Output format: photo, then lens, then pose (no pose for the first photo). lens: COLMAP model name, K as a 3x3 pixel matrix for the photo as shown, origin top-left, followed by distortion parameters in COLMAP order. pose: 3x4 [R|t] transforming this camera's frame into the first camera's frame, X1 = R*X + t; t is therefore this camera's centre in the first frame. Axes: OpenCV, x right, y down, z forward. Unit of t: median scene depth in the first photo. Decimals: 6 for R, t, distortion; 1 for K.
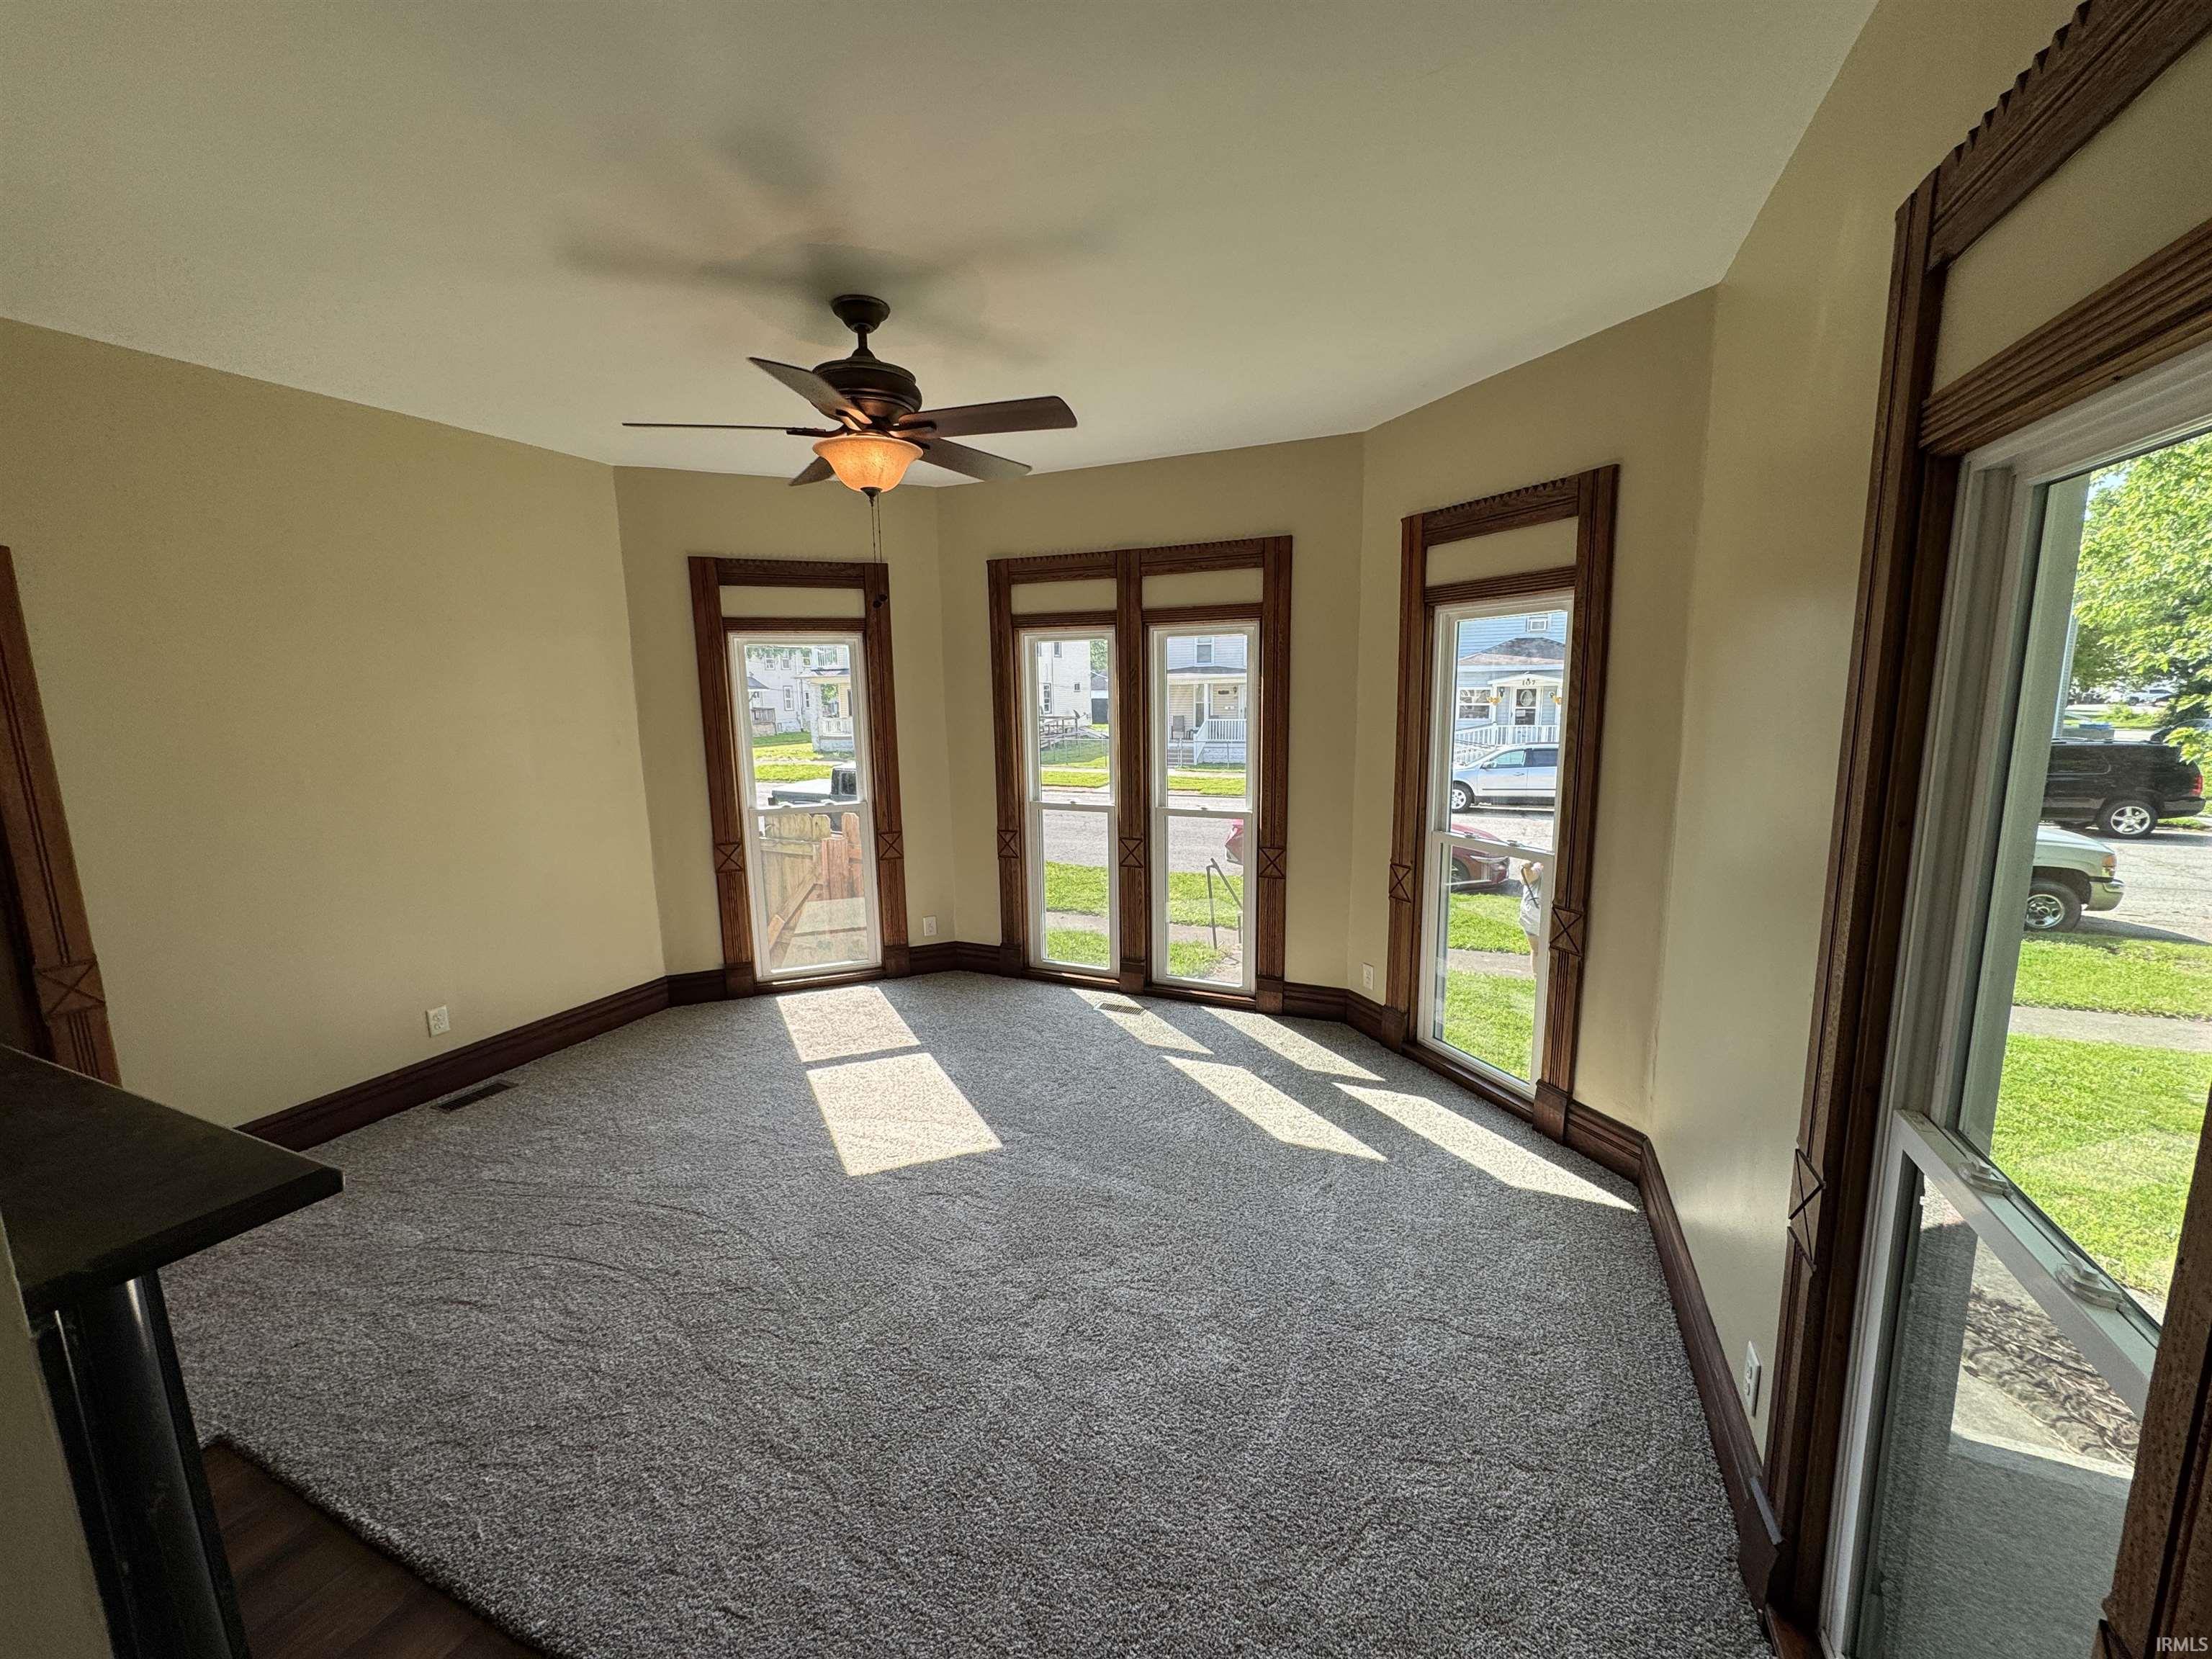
lens RADIAL K [[884.0, 0, 1106.0], [0, 884.0, 829.5], [0, 0, 1]] dist [0.000096, -0.000059]
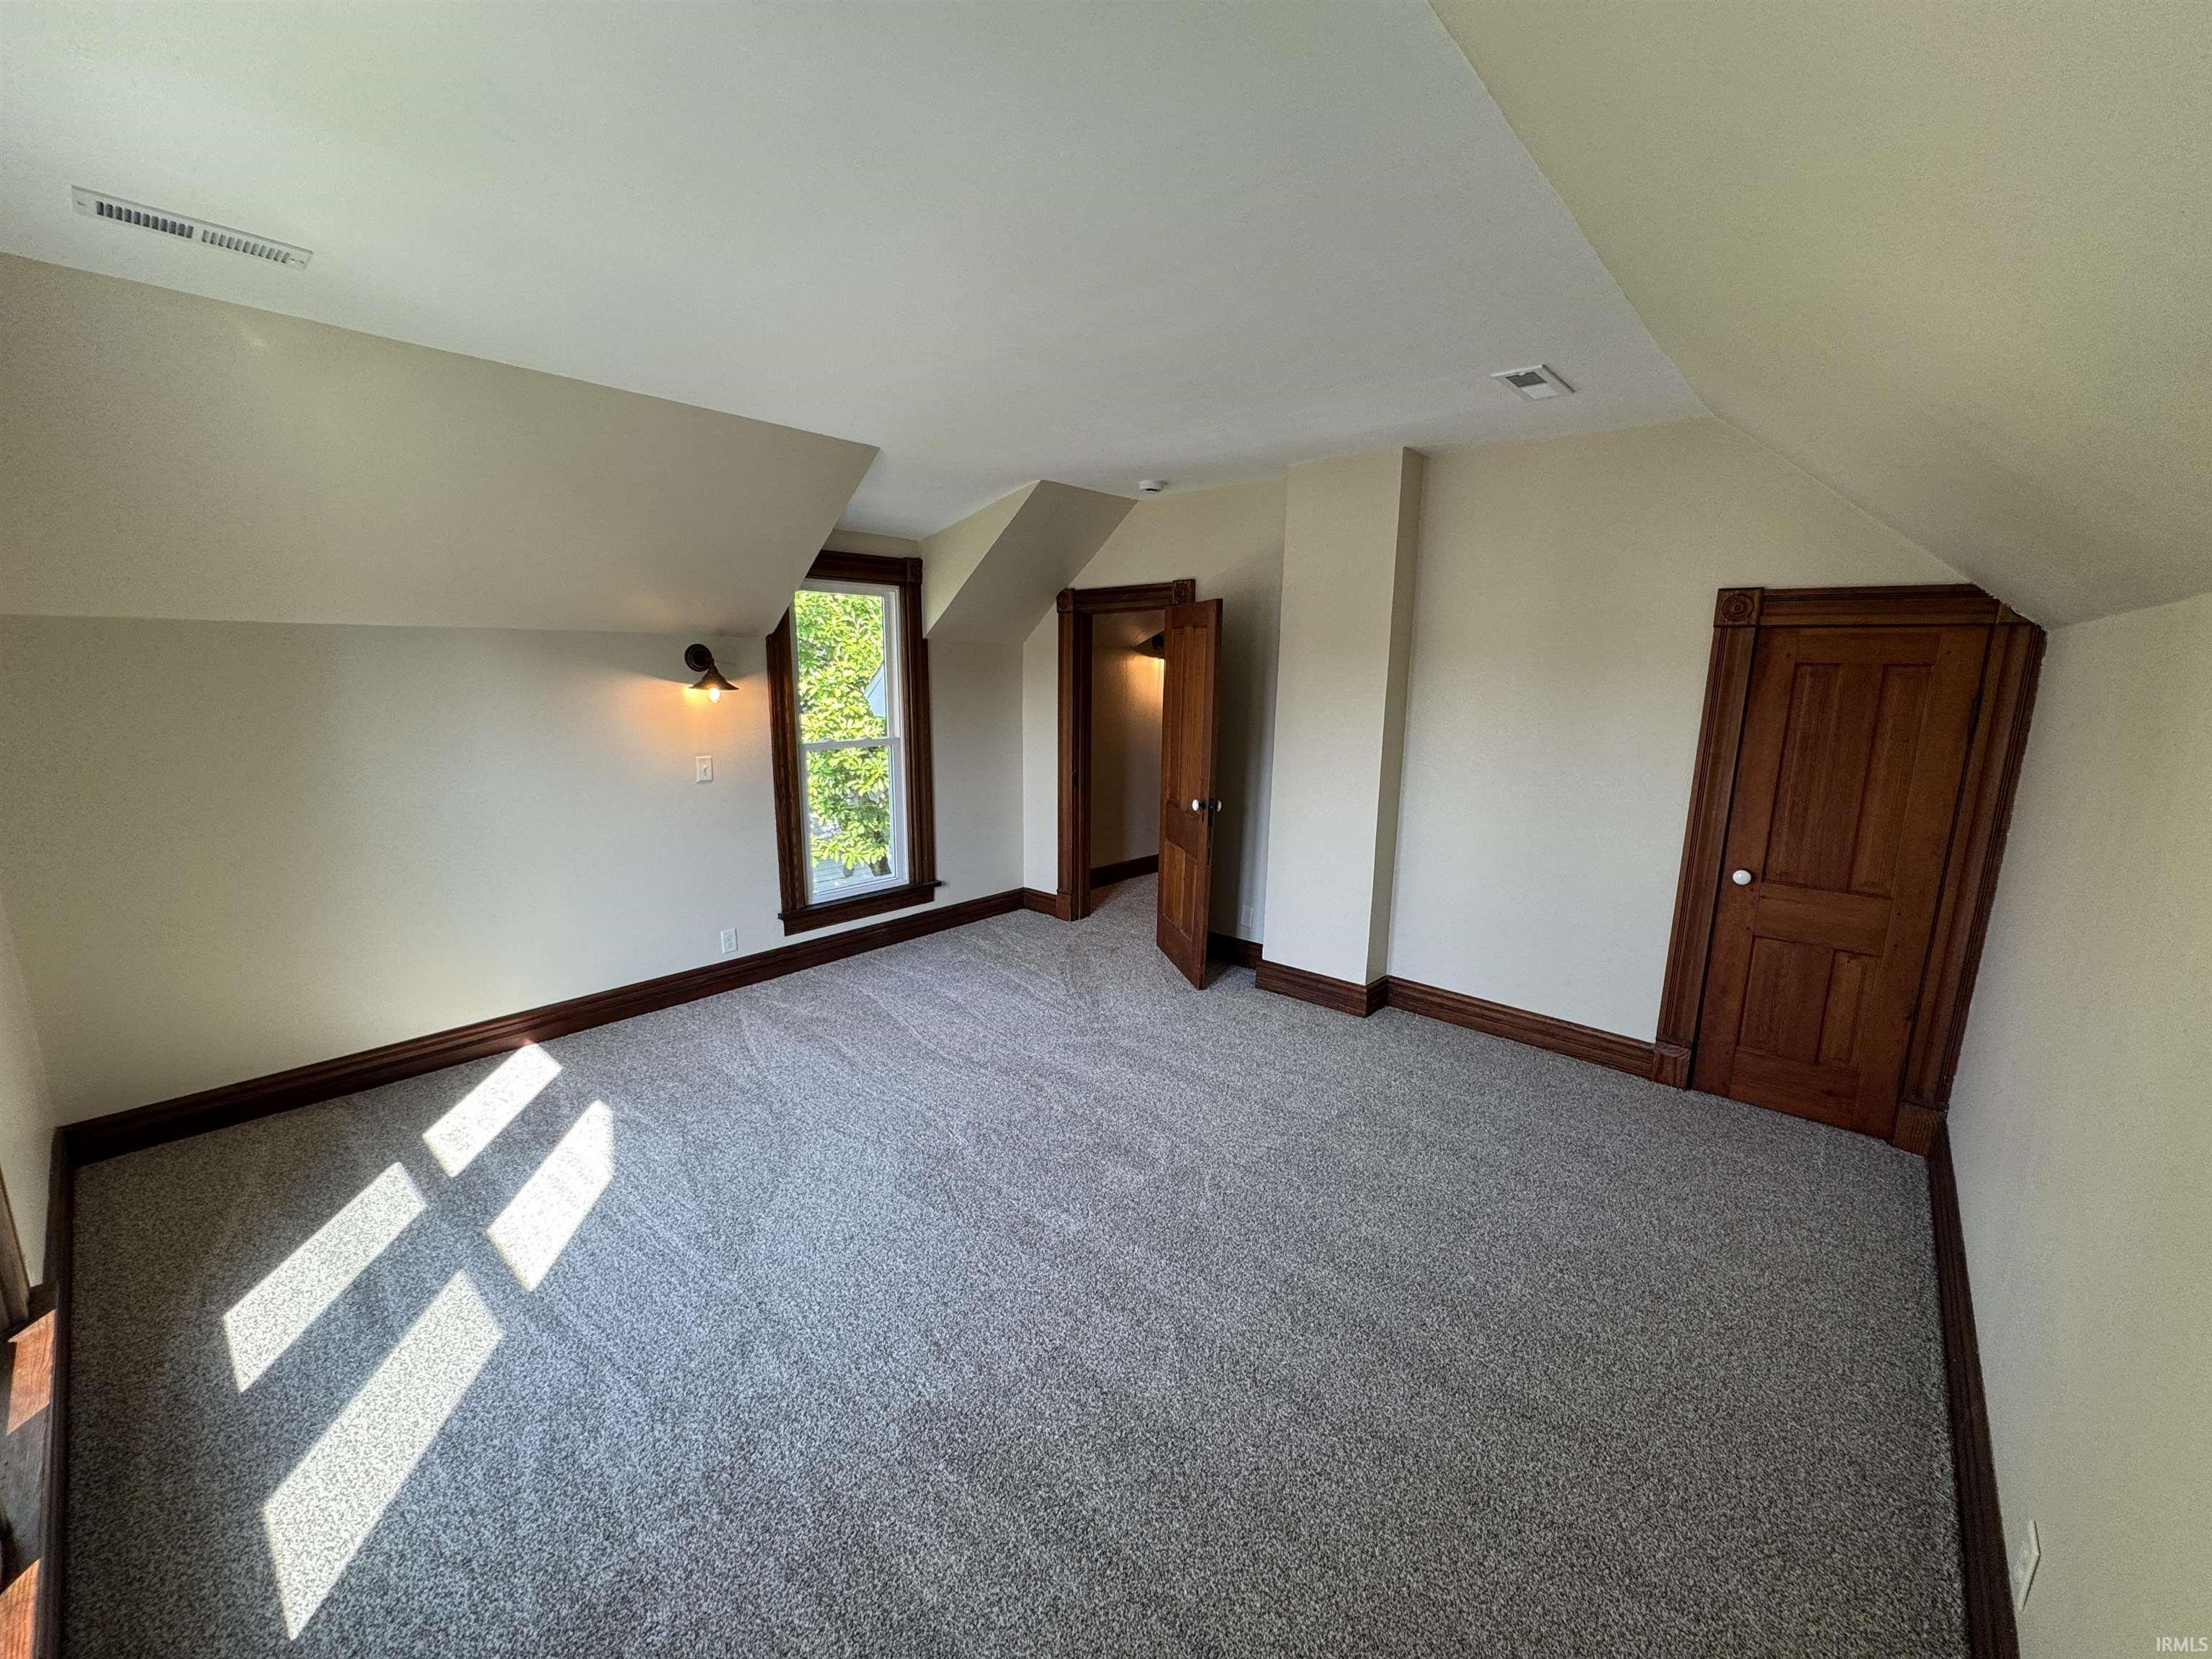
lens RADIAL K [[884.0, 0, 1106.0], [0, 884.0, 829.5], [0, 0, 1]] dist [0.000096, -0.000059]
pose [[-0.950100, -0.054005, 0.307234, -0.478999], [0.051957, 0.943746, 0.326563, -0.199748], [-0.307587, 0.326230, -0.893848, 1.424054]]
